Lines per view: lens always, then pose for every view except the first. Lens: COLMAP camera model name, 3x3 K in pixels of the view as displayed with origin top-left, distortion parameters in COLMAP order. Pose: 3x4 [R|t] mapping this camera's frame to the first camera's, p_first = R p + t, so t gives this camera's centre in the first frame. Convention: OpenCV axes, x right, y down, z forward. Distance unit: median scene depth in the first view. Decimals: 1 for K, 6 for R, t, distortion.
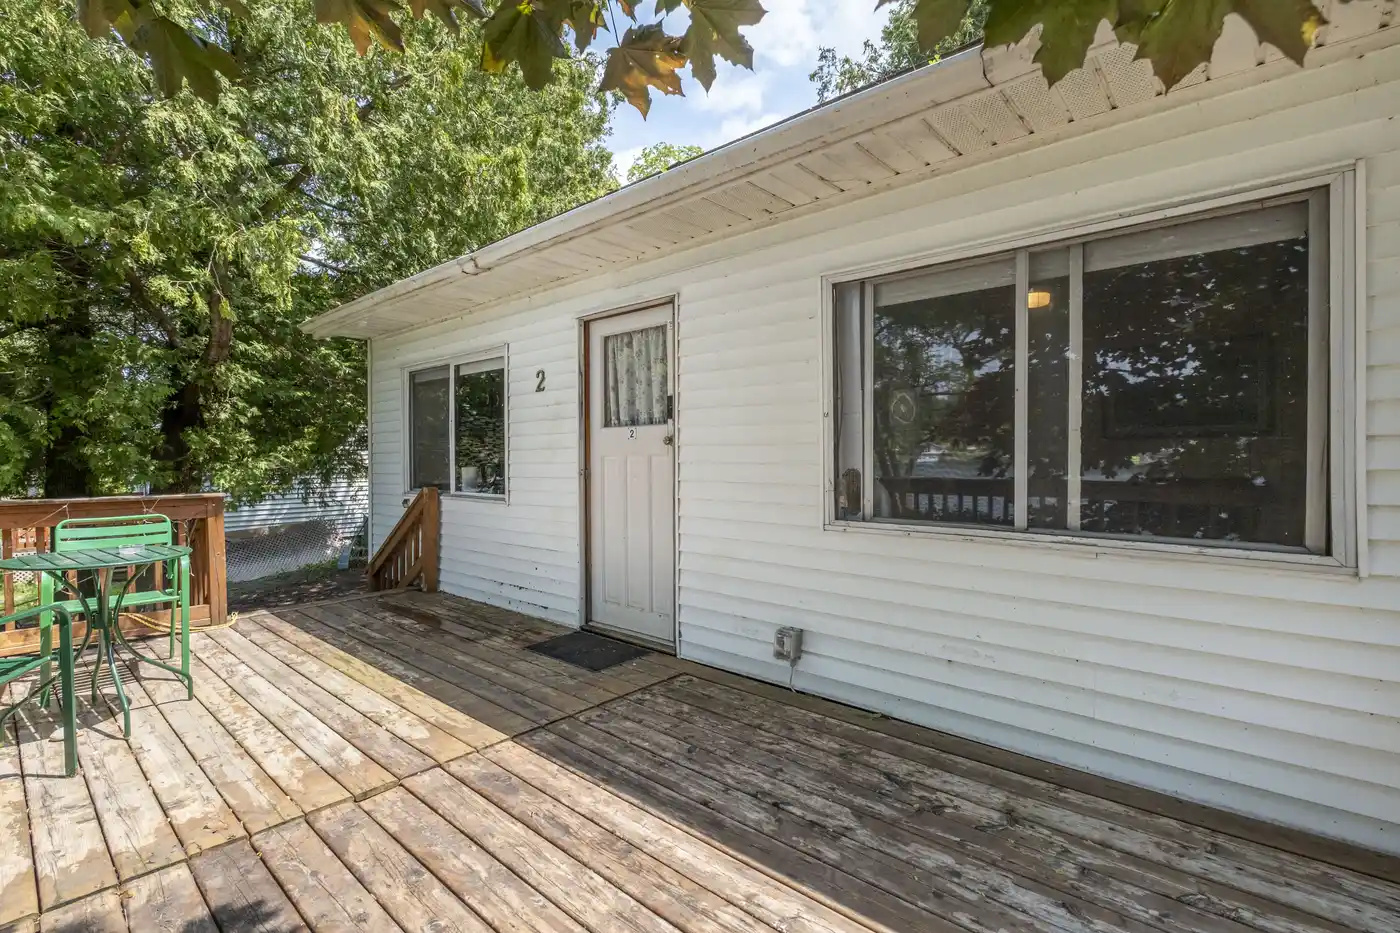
lens RADIAL K [[628.8, 0, 693.6], [0, 628.8, 461.9], [0, 0, 1]] dist [-0.004229, -0.000904]
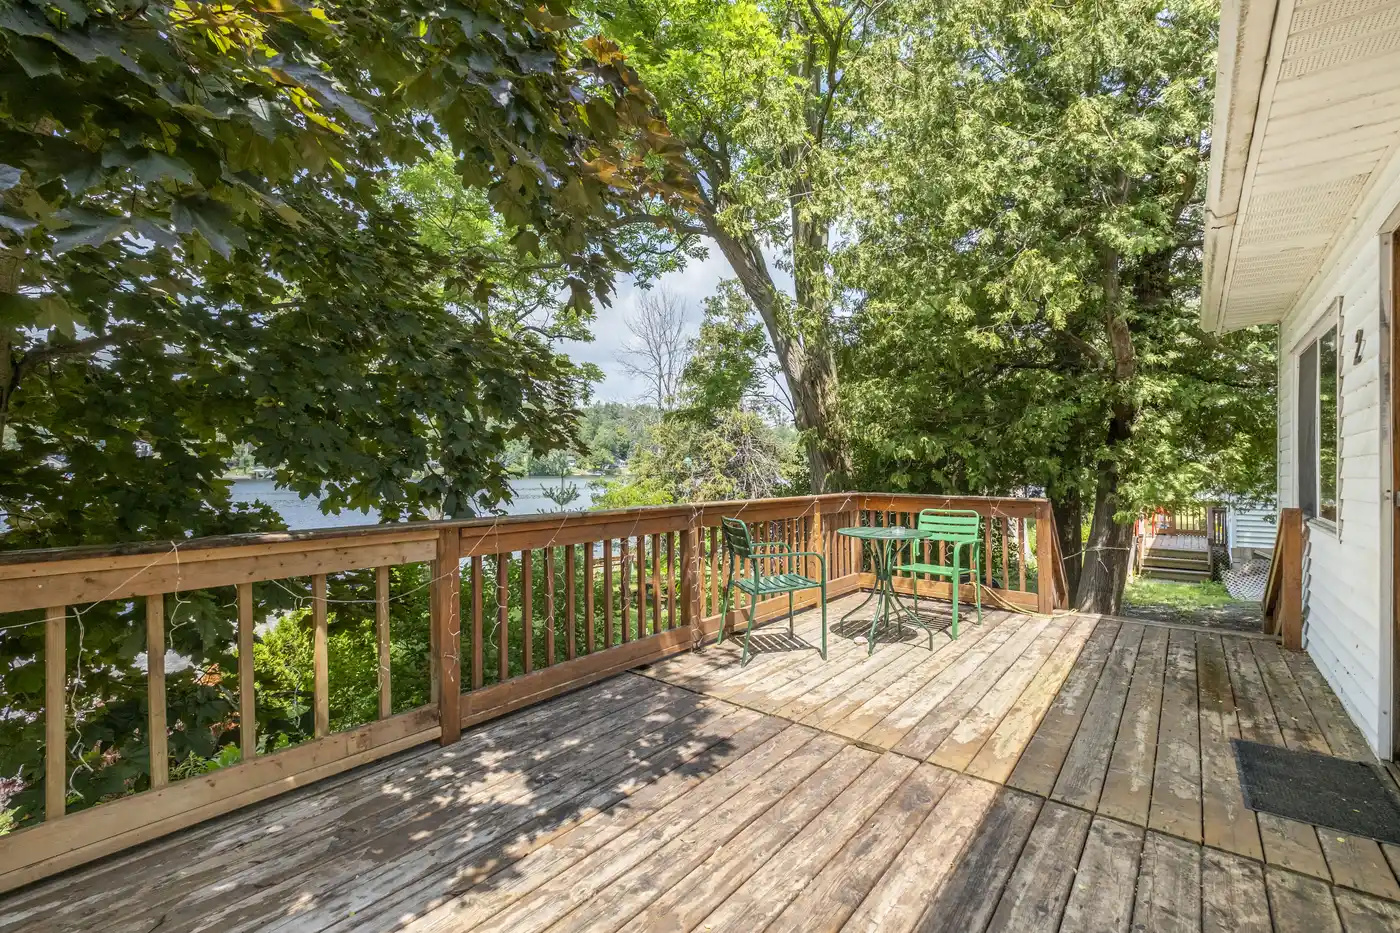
lens RADIAL K [[613.7, 0, 724.0], [0, 613.7, 471.9], [0, 0, 1]] dist [0.006155, -0.003593]
pose [[0.079267, 0.013970, -0.996756, 0.499645], [-0.009424, 0.999868, 0.013265, -0.019771], [0.996809, 0.008342, 0.079388, 0.468430]]
